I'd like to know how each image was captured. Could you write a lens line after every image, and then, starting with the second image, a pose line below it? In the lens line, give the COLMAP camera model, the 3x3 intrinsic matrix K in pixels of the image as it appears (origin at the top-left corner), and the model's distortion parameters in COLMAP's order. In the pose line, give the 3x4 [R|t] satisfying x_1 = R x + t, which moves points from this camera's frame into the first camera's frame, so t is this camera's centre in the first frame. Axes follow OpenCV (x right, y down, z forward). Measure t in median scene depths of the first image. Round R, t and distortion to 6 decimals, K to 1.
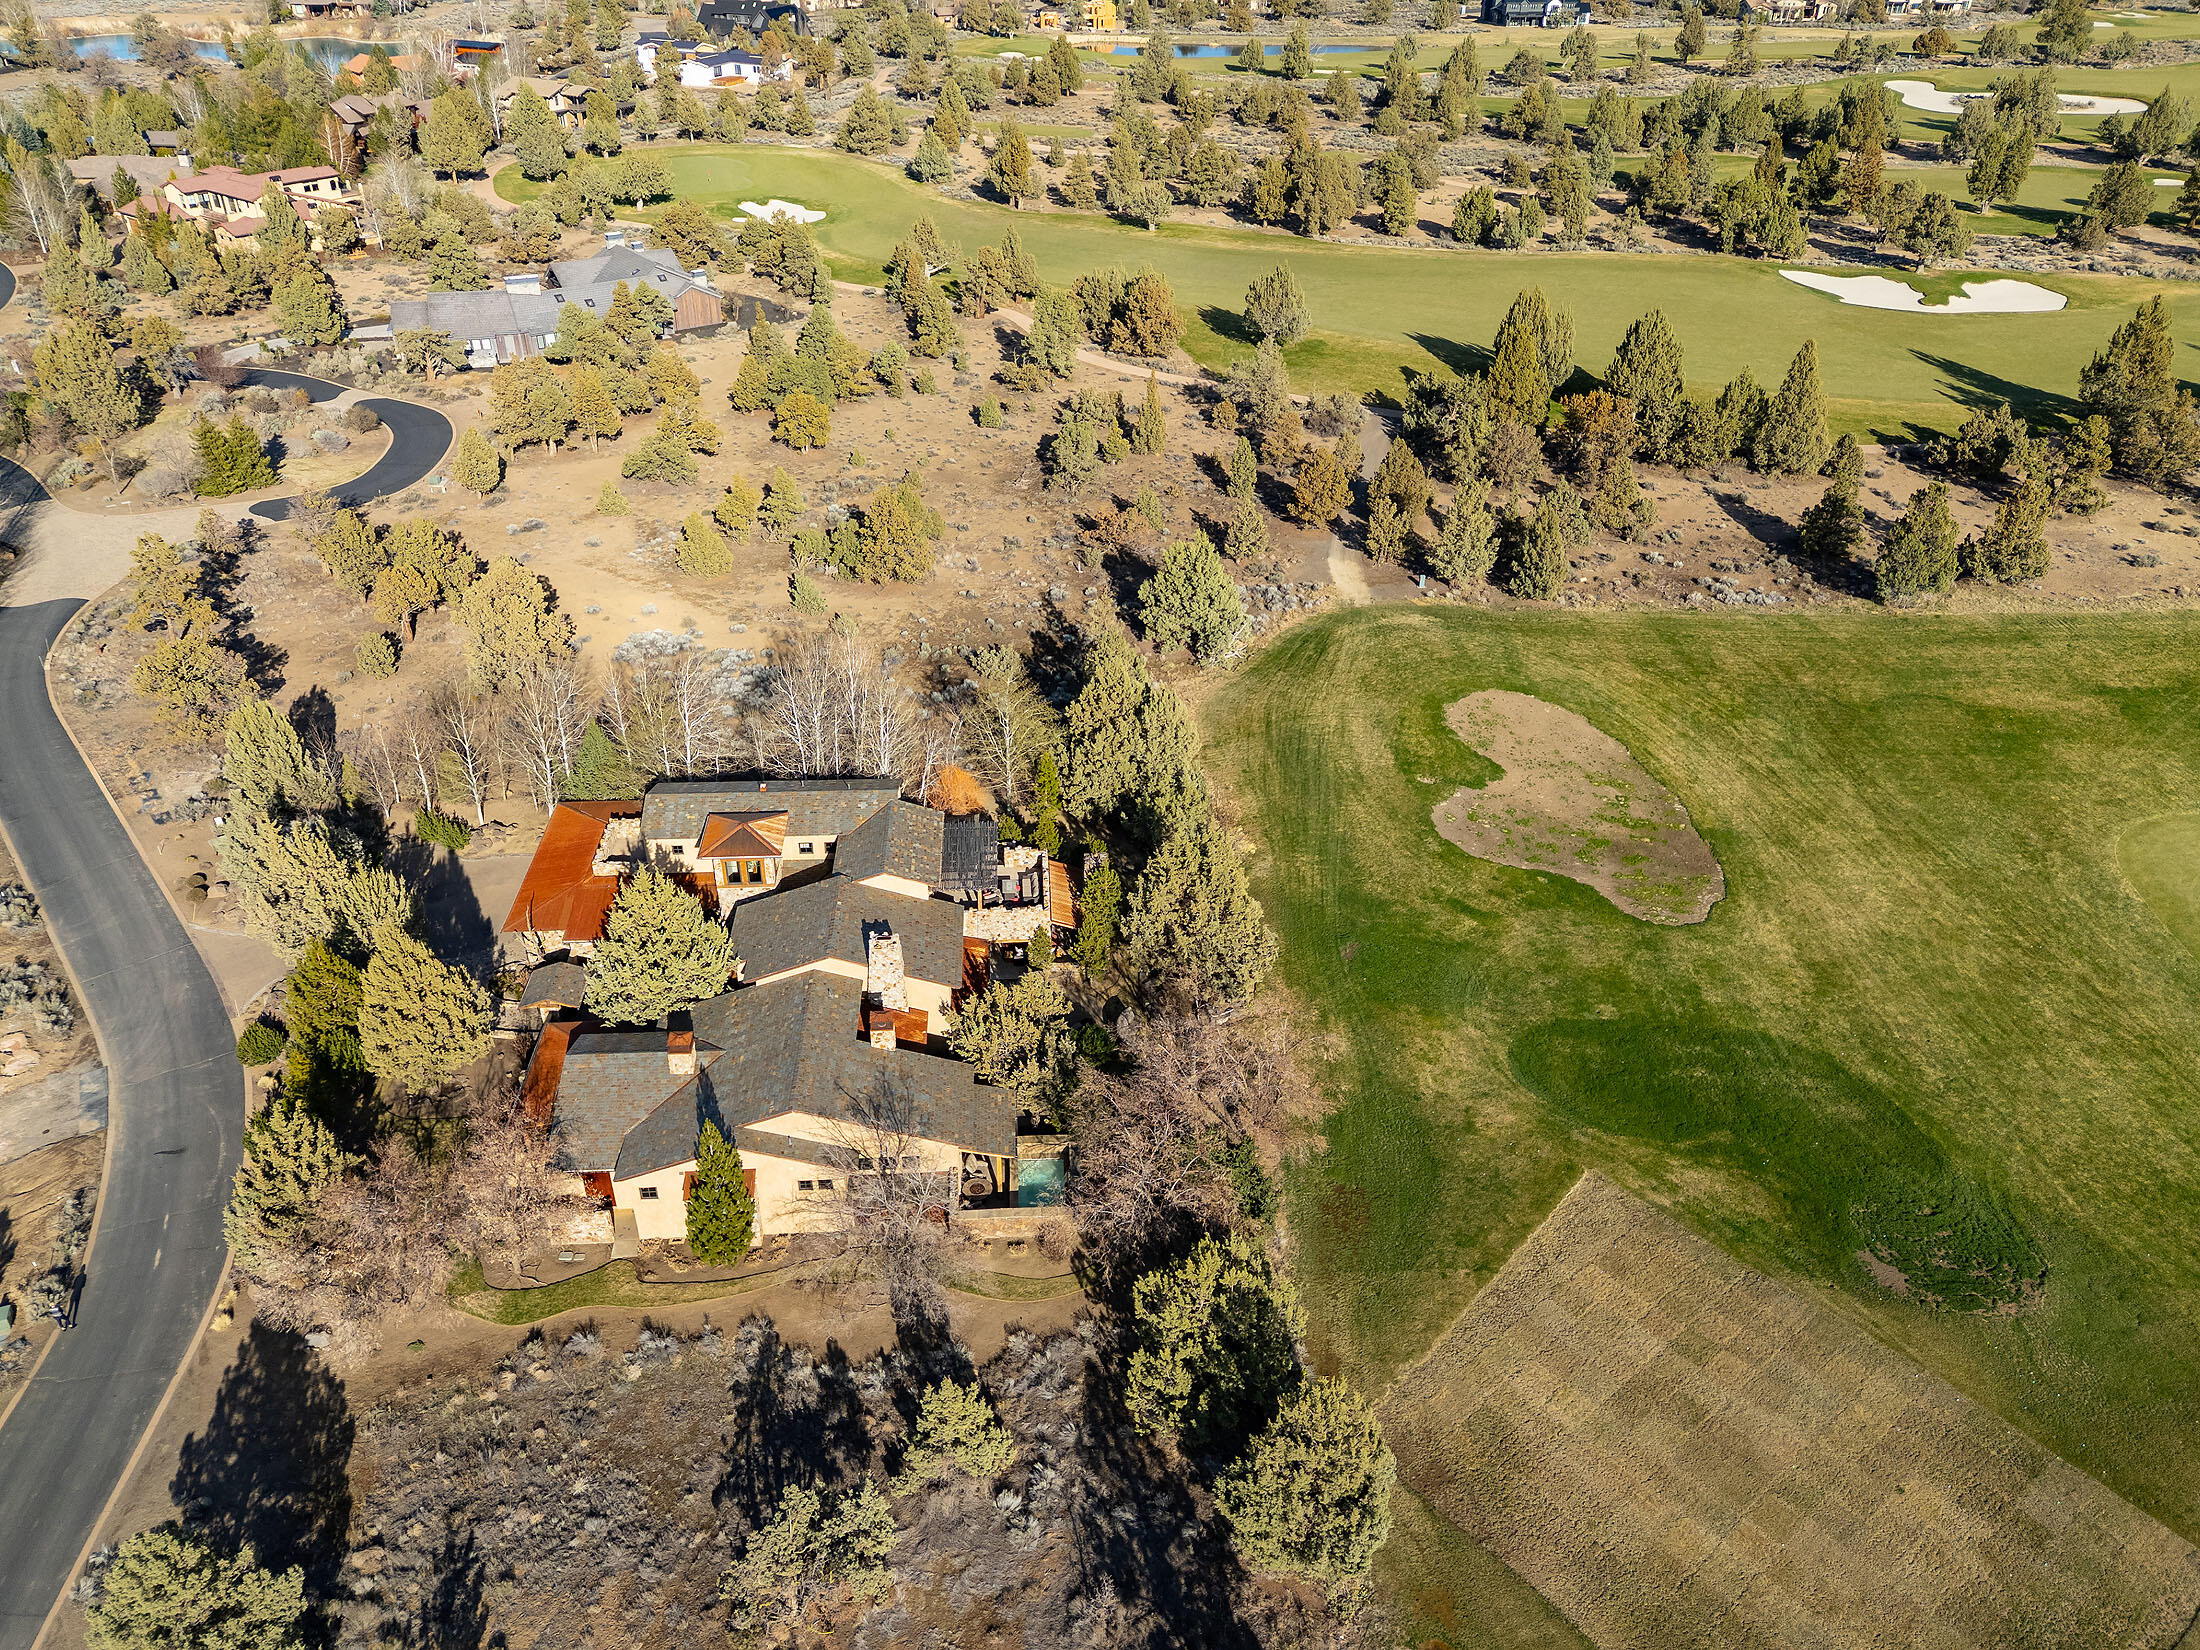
lens RADIAL K [[1611.3, 0, 1101.4], [0, 1611.3, 811.3], [0, 0, 1]] dist [0.069464, -0.059548]
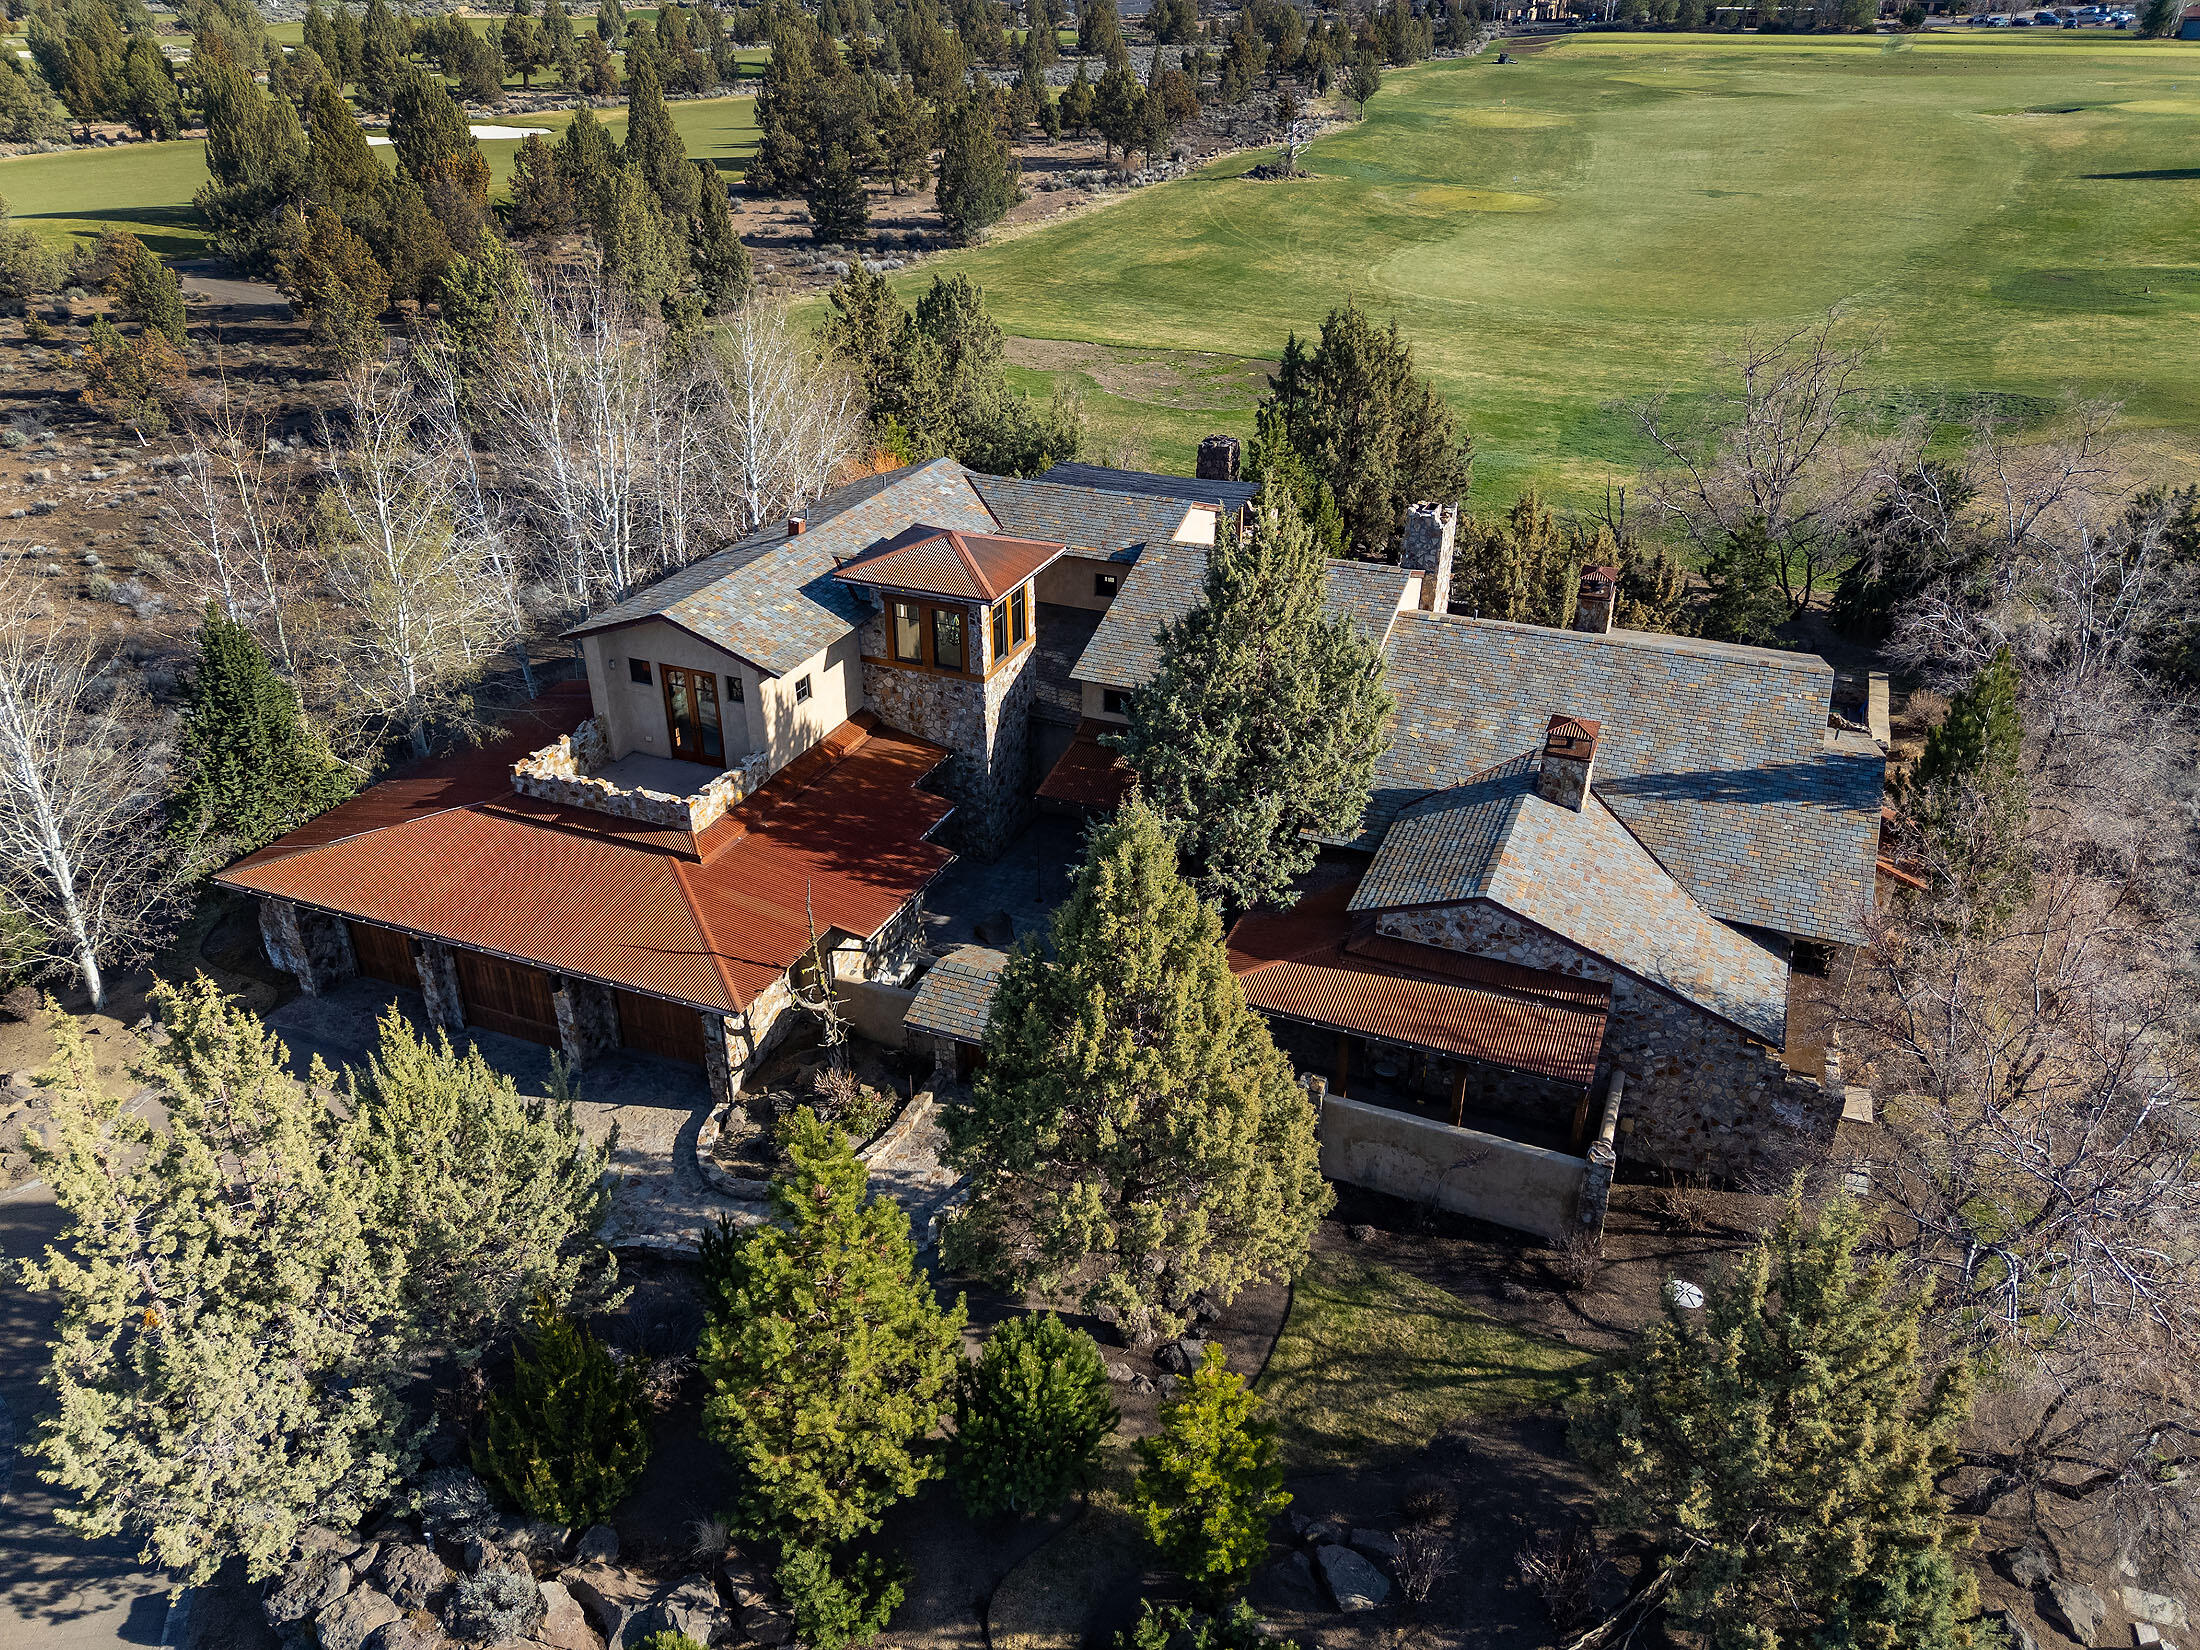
lens RADIAL K [[1611.3, 0, 1097.6], [0, 1611.3, 824.4], [0, 0, 1]] dist [0.069464, -0.059548]
pose [[0.438584, -0.437315, 0.785111, -0.550427], [0.477265, 0.853583, 0.208842, 0.002455], [-0.761487, 0.283111, 0.583083, 0.669805]]
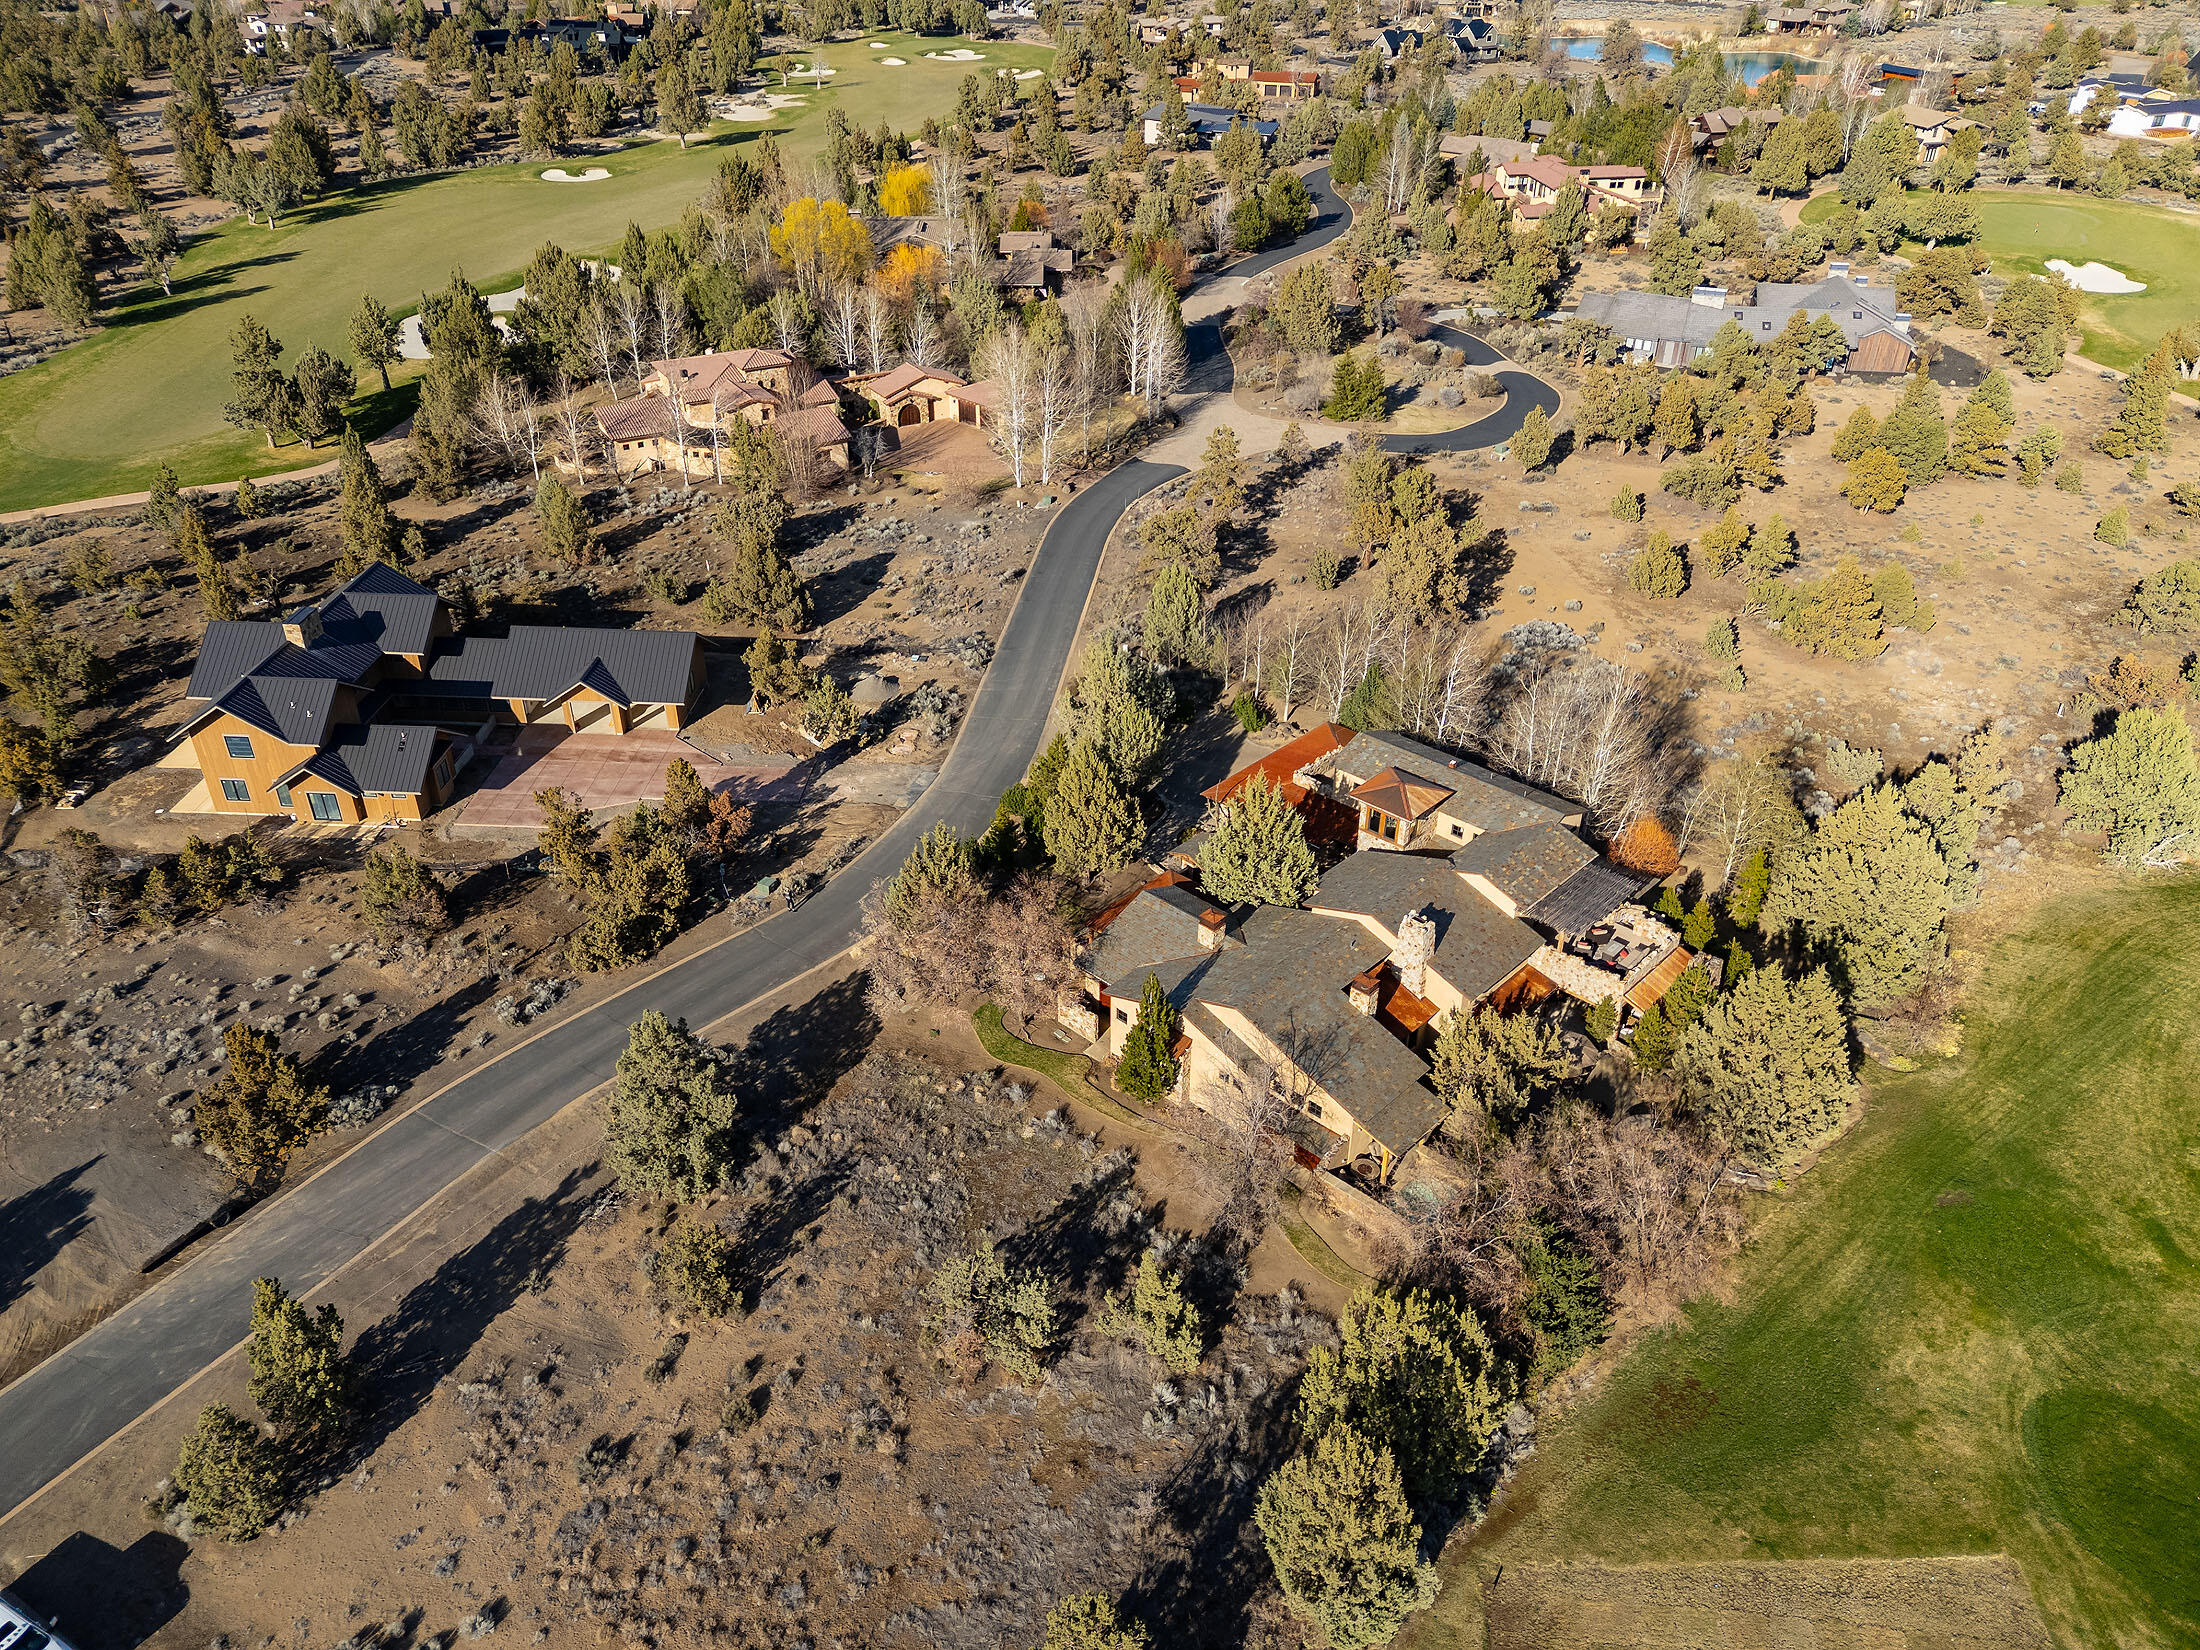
lens RADIAL K [[1611.3, 0, 1097.7], [0, 1611.3, 825.5], [0, 0, 1]] dist [0.069464, -0.059548]
pose [[0.686315, 0.379749, -0.620293, 0.285948], [-0.382069, 0.913953, 0.136795, -0.032603], [0.618866, 0.143110, 0.772350, 0.056557]]
